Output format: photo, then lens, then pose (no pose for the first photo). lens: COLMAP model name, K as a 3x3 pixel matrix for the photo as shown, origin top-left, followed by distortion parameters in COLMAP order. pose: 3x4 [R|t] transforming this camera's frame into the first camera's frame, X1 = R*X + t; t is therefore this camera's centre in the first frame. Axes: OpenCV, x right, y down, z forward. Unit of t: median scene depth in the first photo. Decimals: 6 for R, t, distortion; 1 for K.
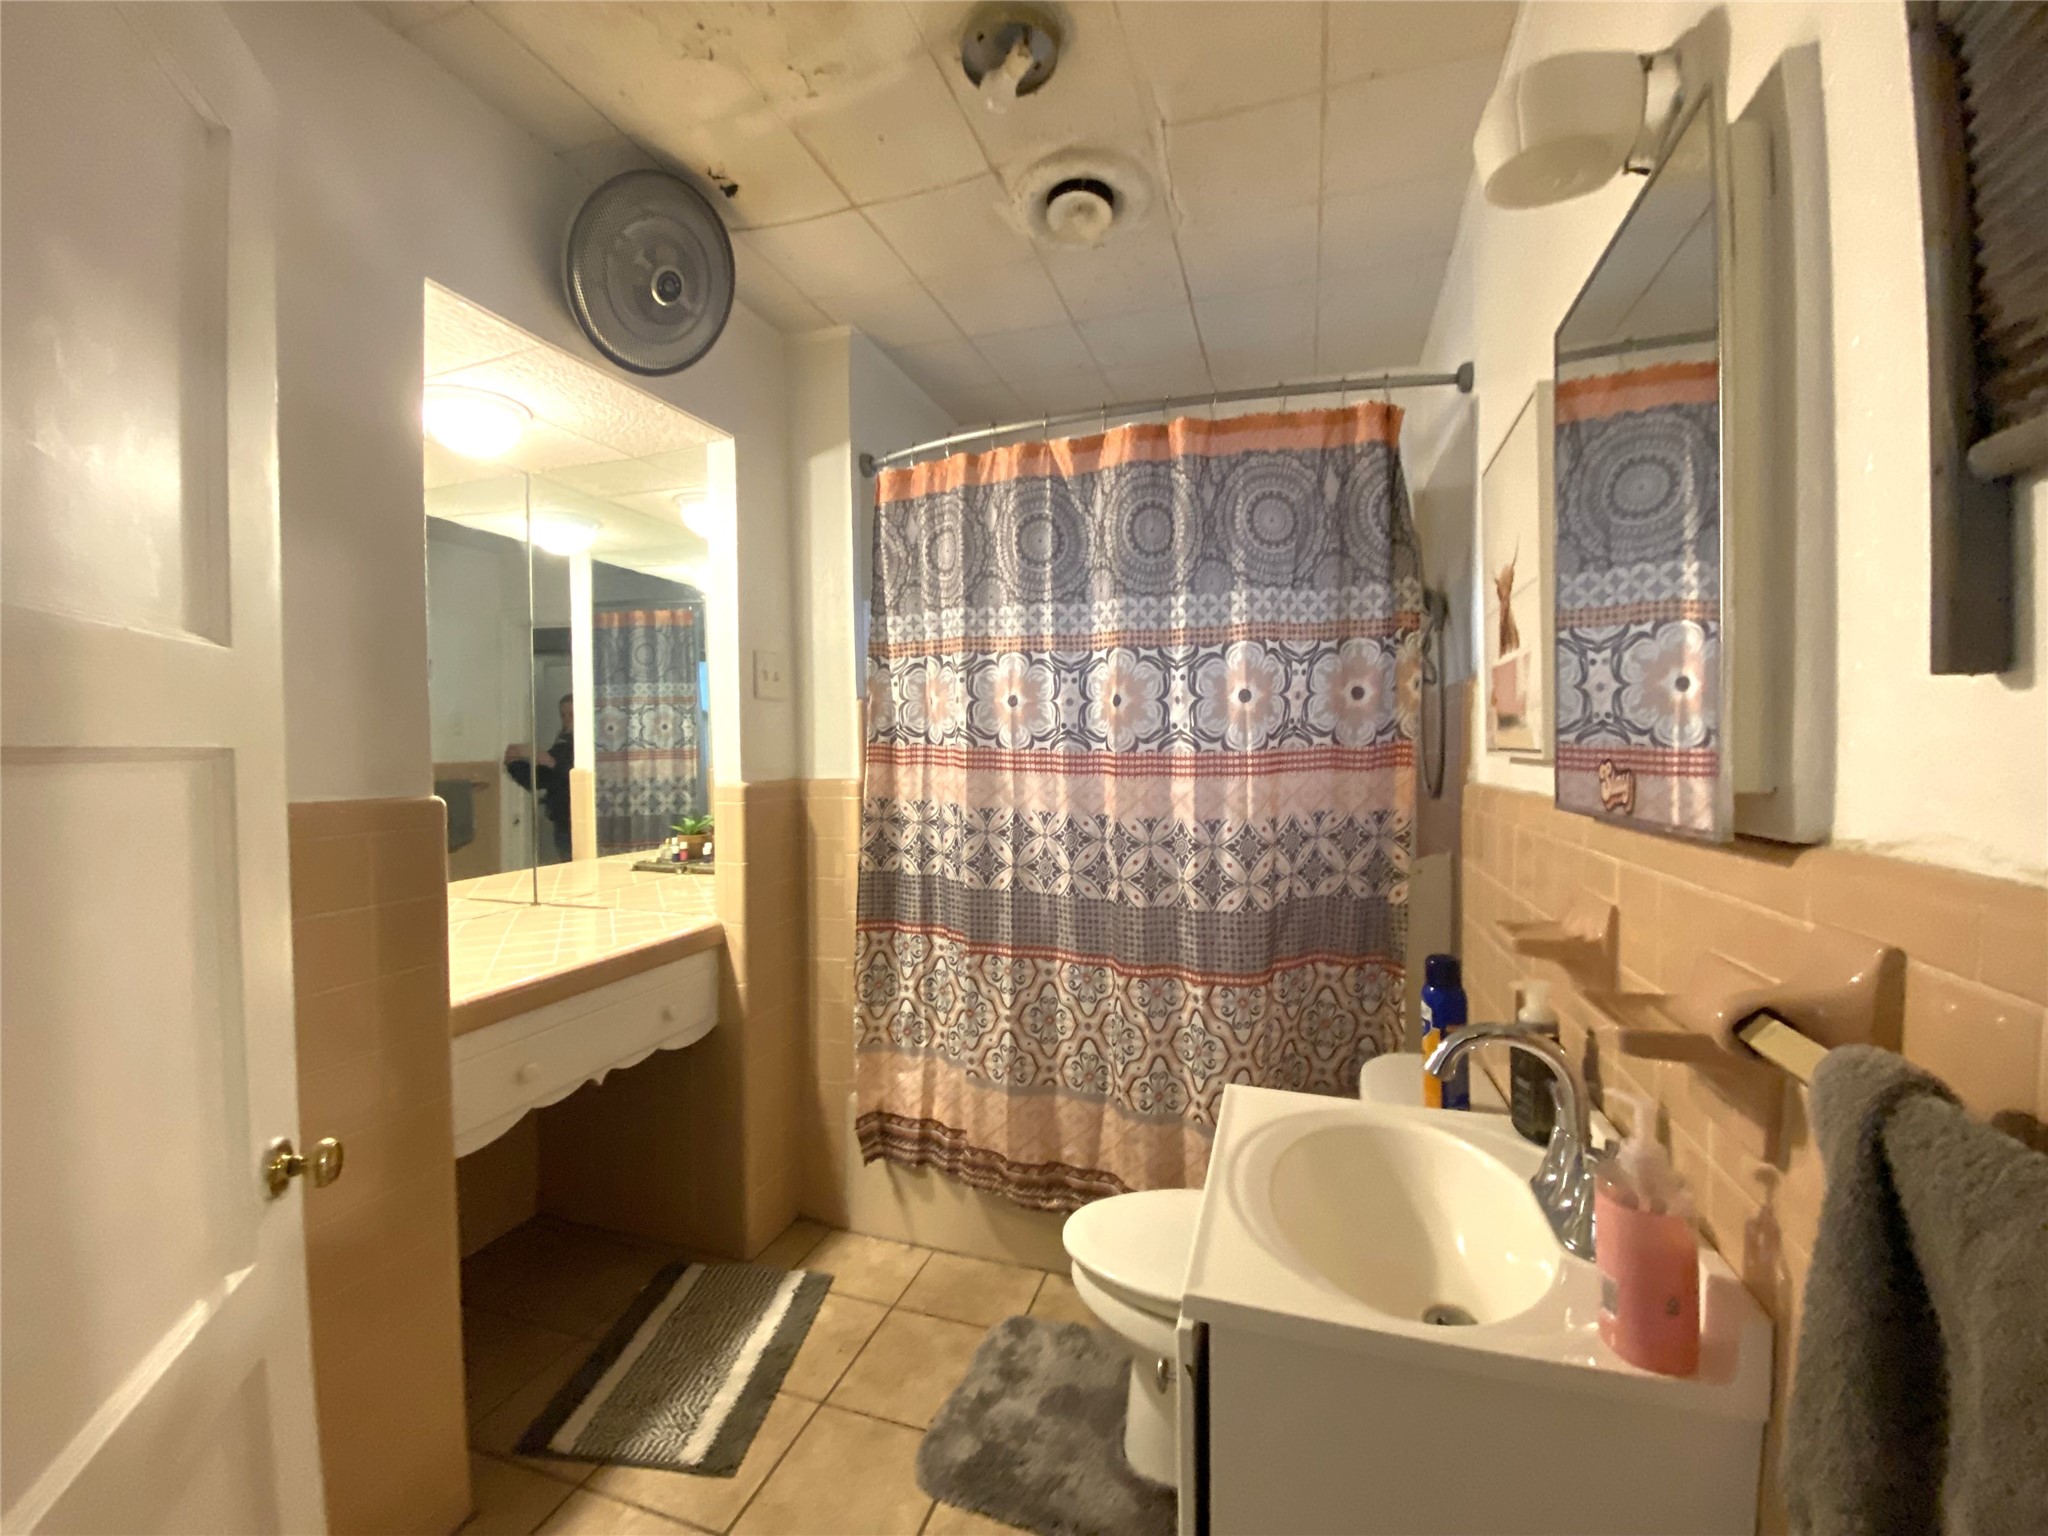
lens RADIAL K [[838.8, 0, 1018.9], [0, 838.8, 767.3], [0, 0, 1]] dist [0.010168, -0.016555]
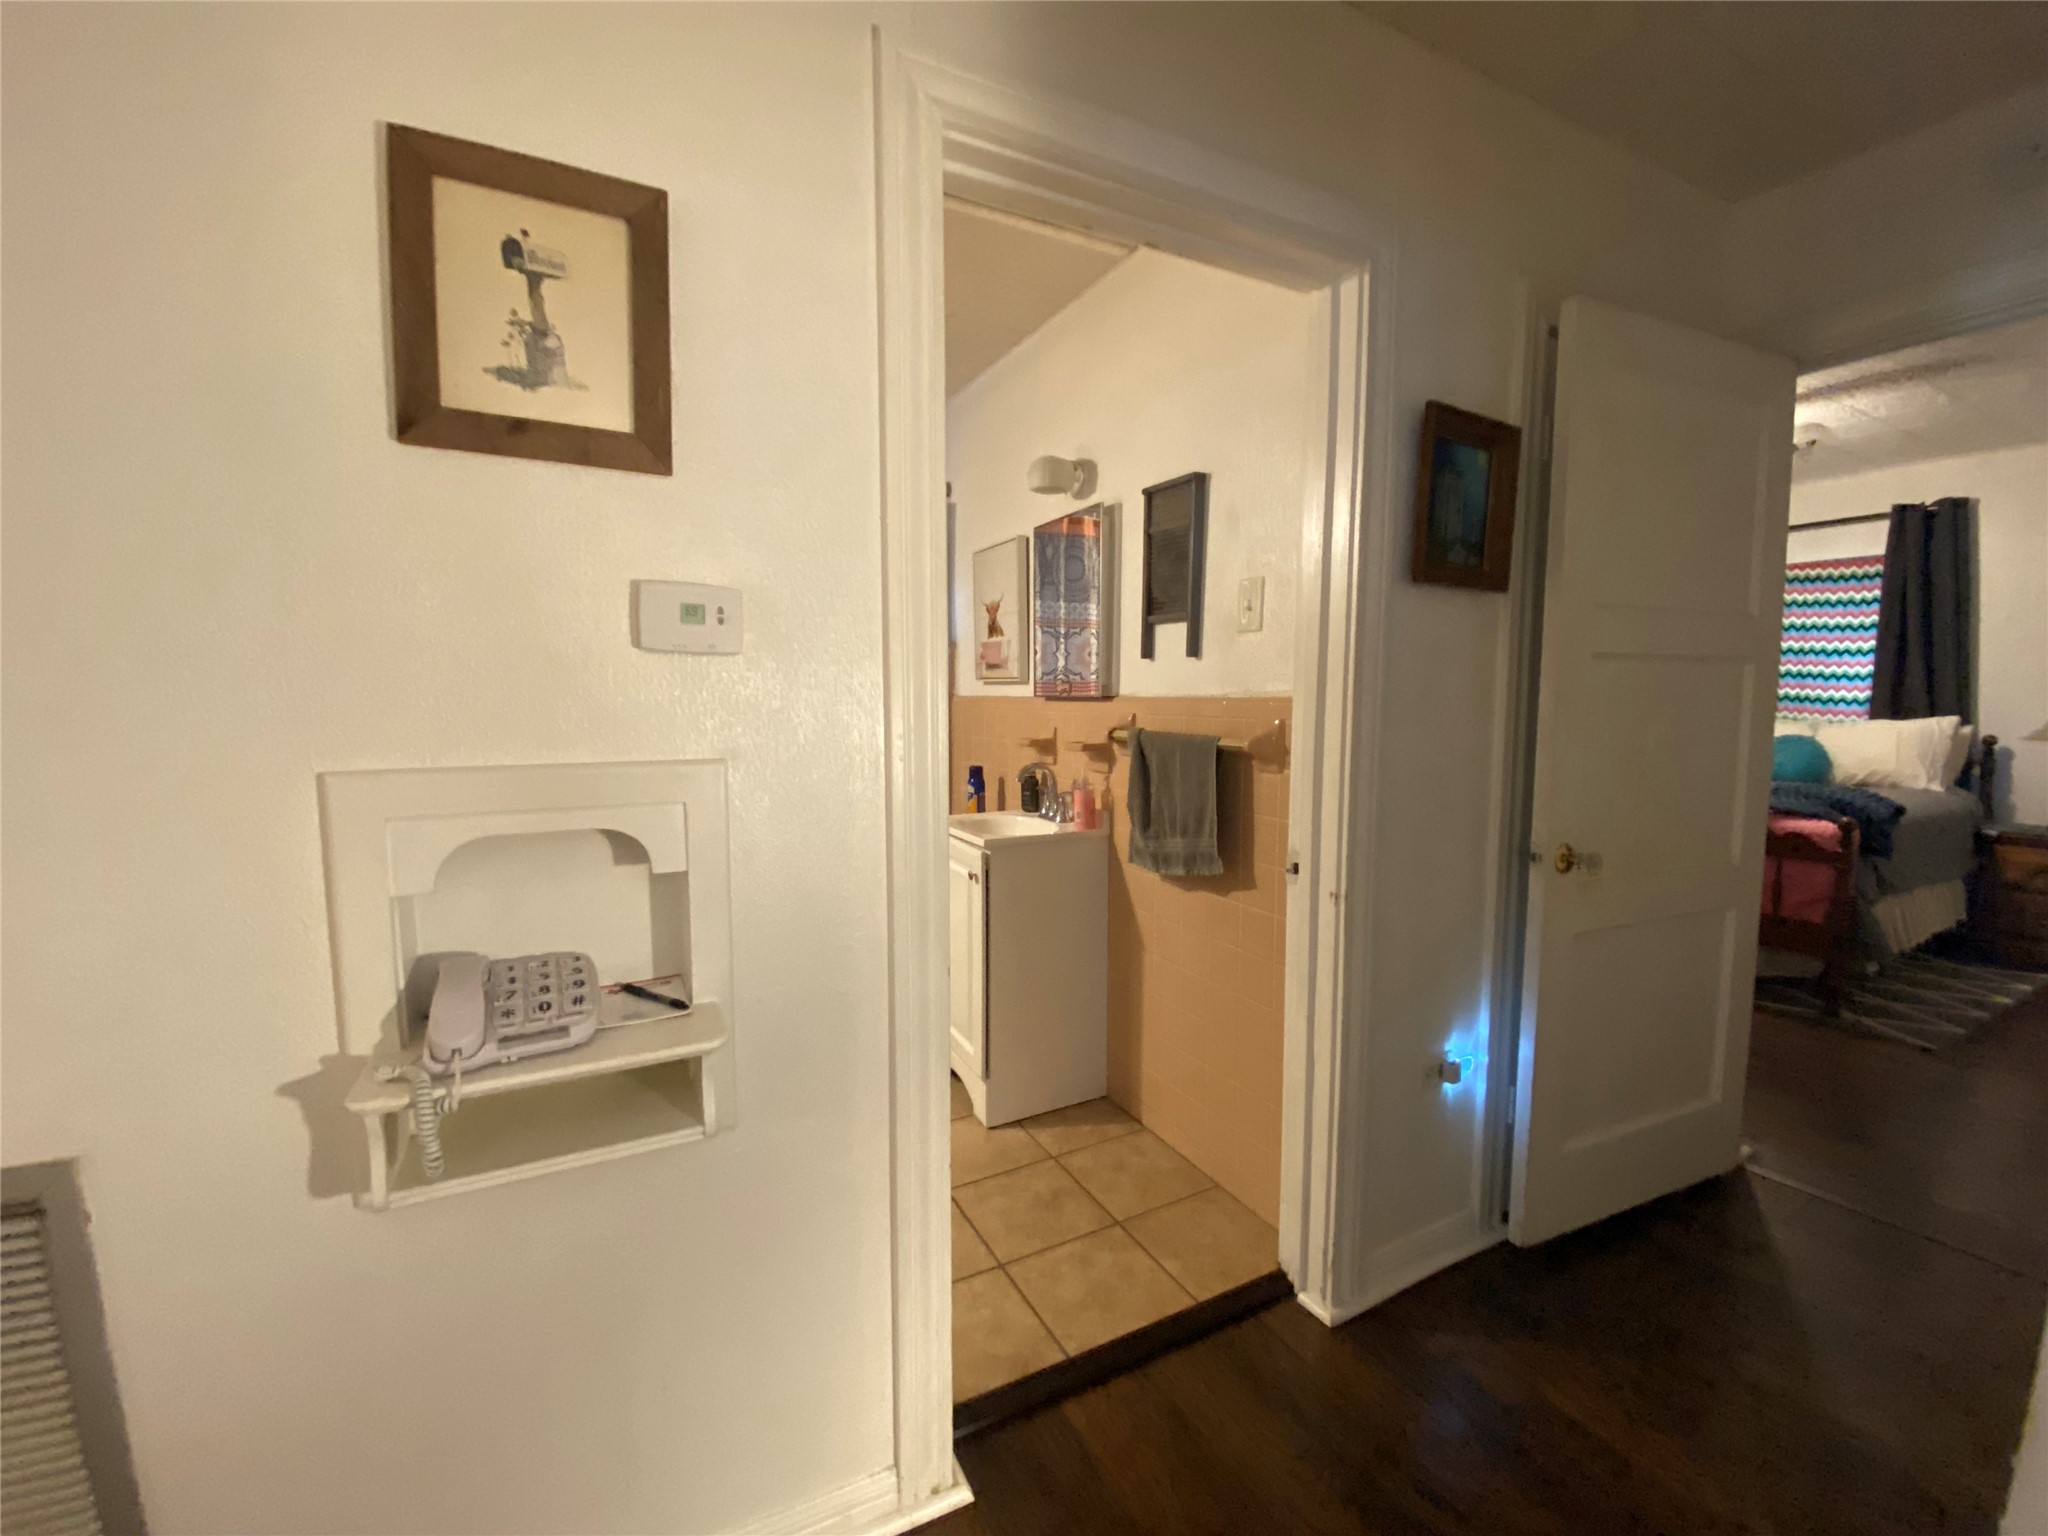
lens RADIAL K [[854.3, 0, 1024.0], [0, 854.3, 768.0], [0, 0, 1]] dist [0.001284, -0.017026]
pose [[-0.504477, -0.091948, 0.858515, -1.576592], [0.044149, 0.990266, 0.132002, -0.086184], [-0.862296, 0.104495, -0.495507, 2.169041]]
